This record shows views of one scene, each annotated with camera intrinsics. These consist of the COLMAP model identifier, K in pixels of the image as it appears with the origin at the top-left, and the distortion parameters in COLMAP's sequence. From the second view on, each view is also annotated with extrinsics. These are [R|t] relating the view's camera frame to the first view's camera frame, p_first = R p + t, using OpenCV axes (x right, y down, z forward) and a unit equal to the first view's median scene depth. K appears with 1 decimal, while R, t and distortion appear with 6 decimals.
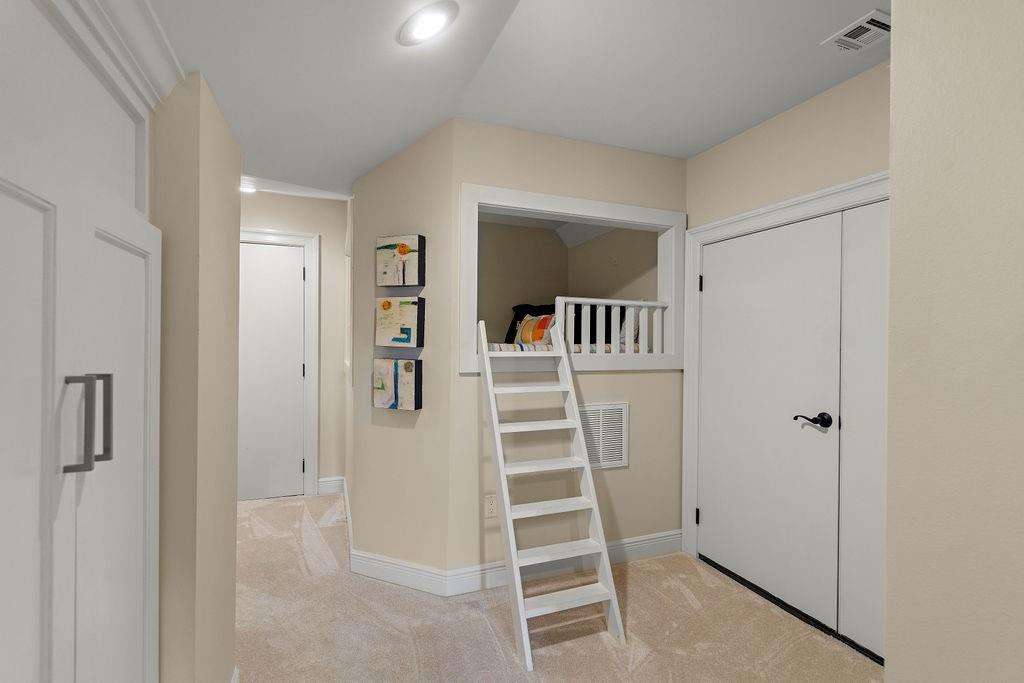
lens RADIAL K [[487.2, 0, 519.0], [0, 487.2, 347.1], [0, 0, 1]] dist [-0.004007, -0.000430]
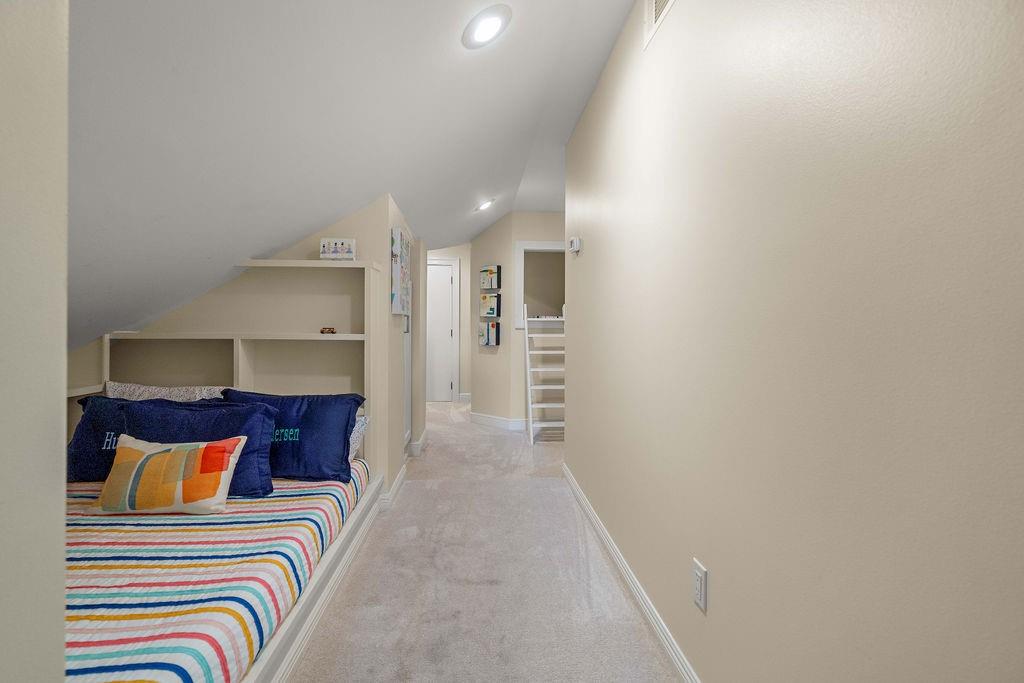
lens RADIAL K [[487.2, 0, 511.9], [0, 487.2, 335.0], [0, 0, 1]] dist [-0.004007, -0.000430]
pose [[0.953487, 0.003703, -0.301412, 0.510839], [-0.000969, 0.999957, 0.009218, 0.061999], [0.301434, -0.008497, 0.953449, -1.059406]]
